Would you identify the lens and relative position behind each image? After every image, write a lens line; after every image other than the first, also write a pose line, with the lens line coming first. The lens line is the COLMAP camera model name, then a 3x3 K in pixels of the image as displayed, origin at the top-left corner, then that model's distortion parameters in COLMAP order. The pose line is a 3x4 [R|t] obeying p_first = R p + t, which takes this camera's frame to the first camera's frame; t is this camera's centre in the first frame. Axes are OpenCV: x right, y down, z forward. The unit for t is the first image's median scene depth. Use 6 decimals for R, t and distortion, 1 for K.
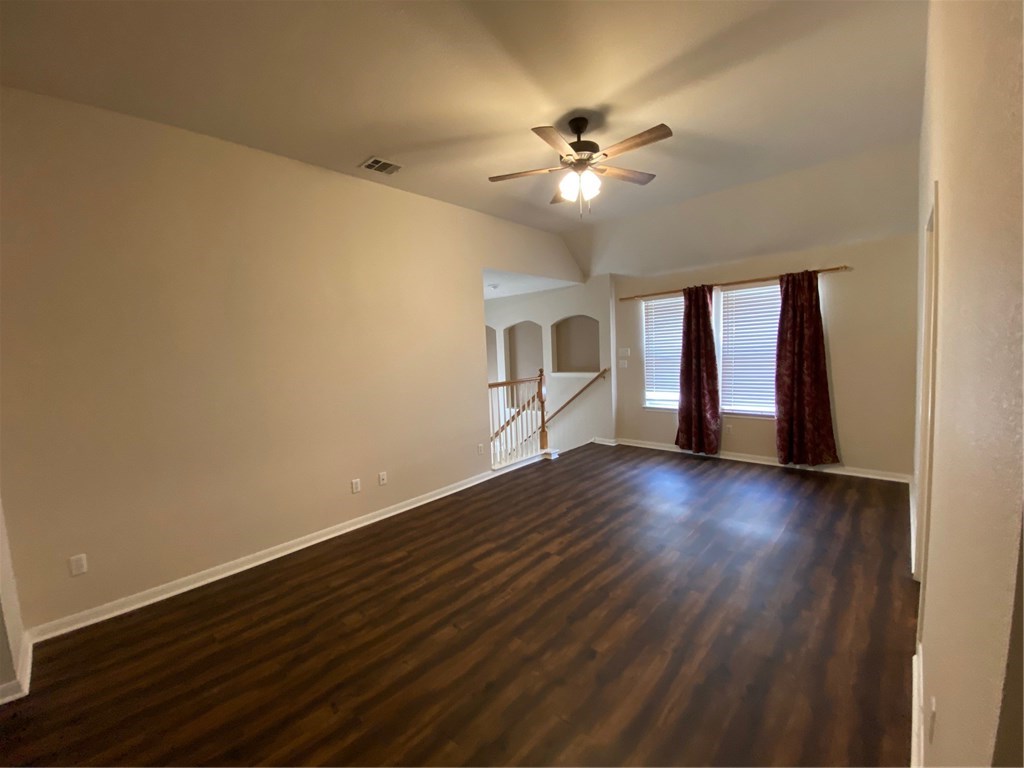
lens RADIAL K [[416.1, 0, 514.5], [0, 416.1, 382.5], [0, 0, 1]] dist [0.028220, -0.022316]
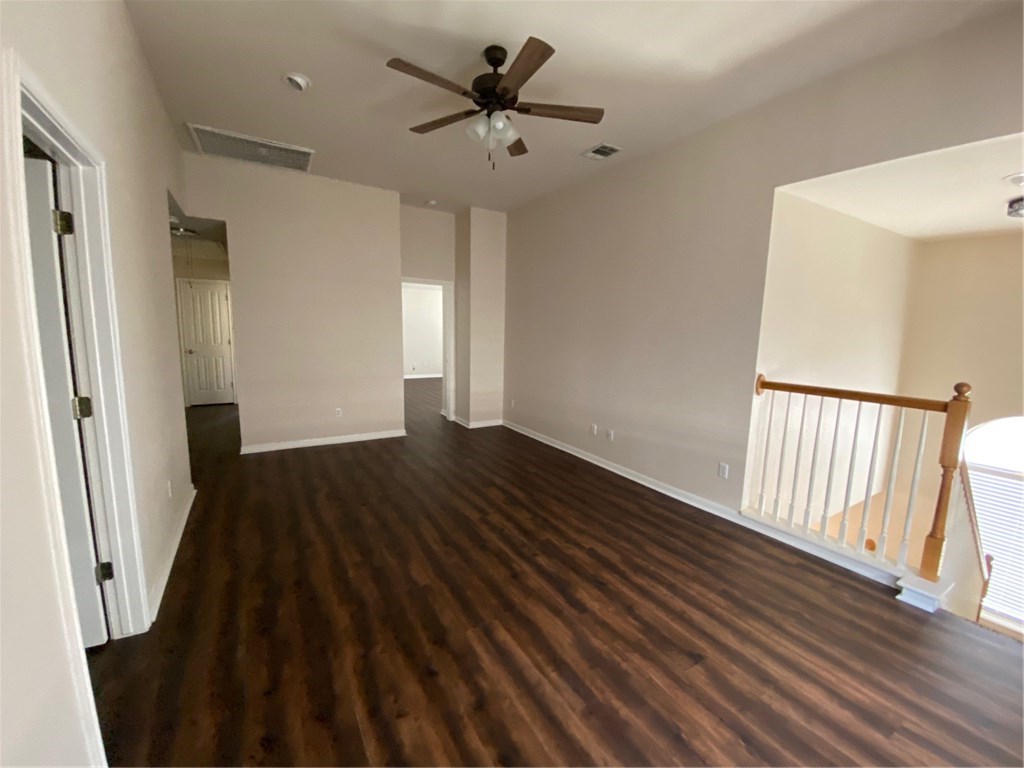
lens RADIAL K [[416.1, 0, 514.5], [0, 416.1, 382.5], [0, 0, 1]] dist [0.028220, -0.022316]
pose [[-0.276767, 0.166237, -0.946449, 0.861196], [-0.091062, 0.975953, 0.198048, -0.116119], [0.956613, 0.140999, -0.254974, 1.100565]]
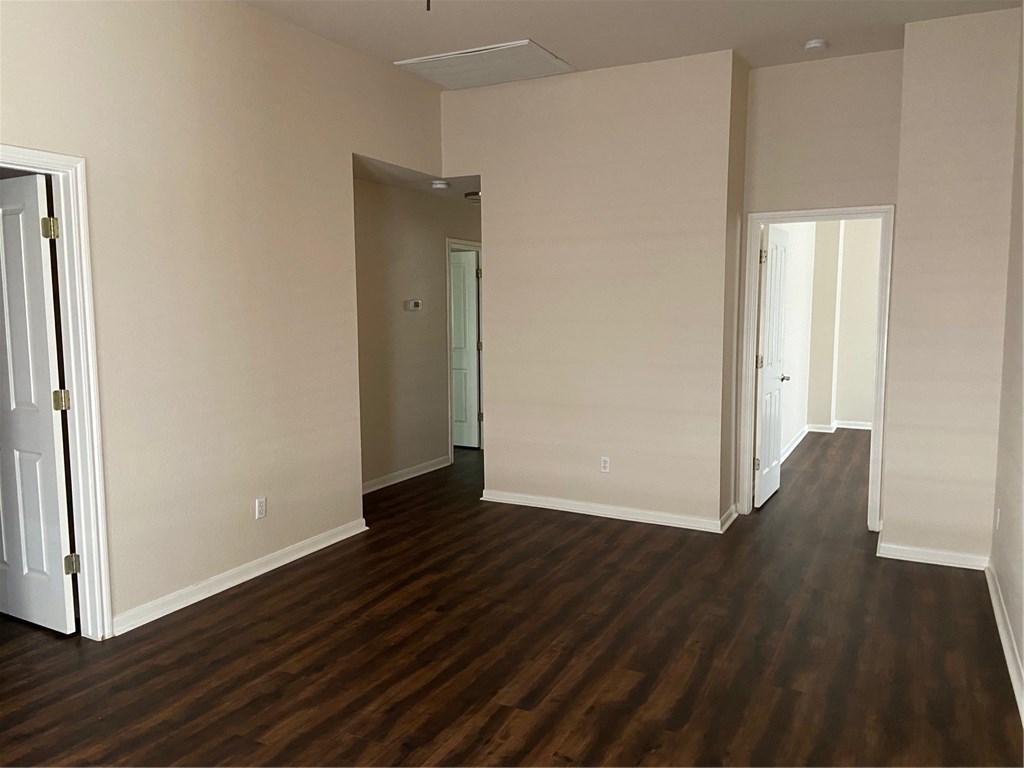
lens RADIAL K [[776.9, 0, 503.5], [0, 776.9, 387.9], [0, 0, 1]] dist [0.061561, -0.003271]
pose [[-0.965121, 0.076152, -0.250482, 0.268452], [0.026225, 0.980069, 0.196917, -0.138598], [0.260486, 0.183480, -0.947883, 1.560154]]
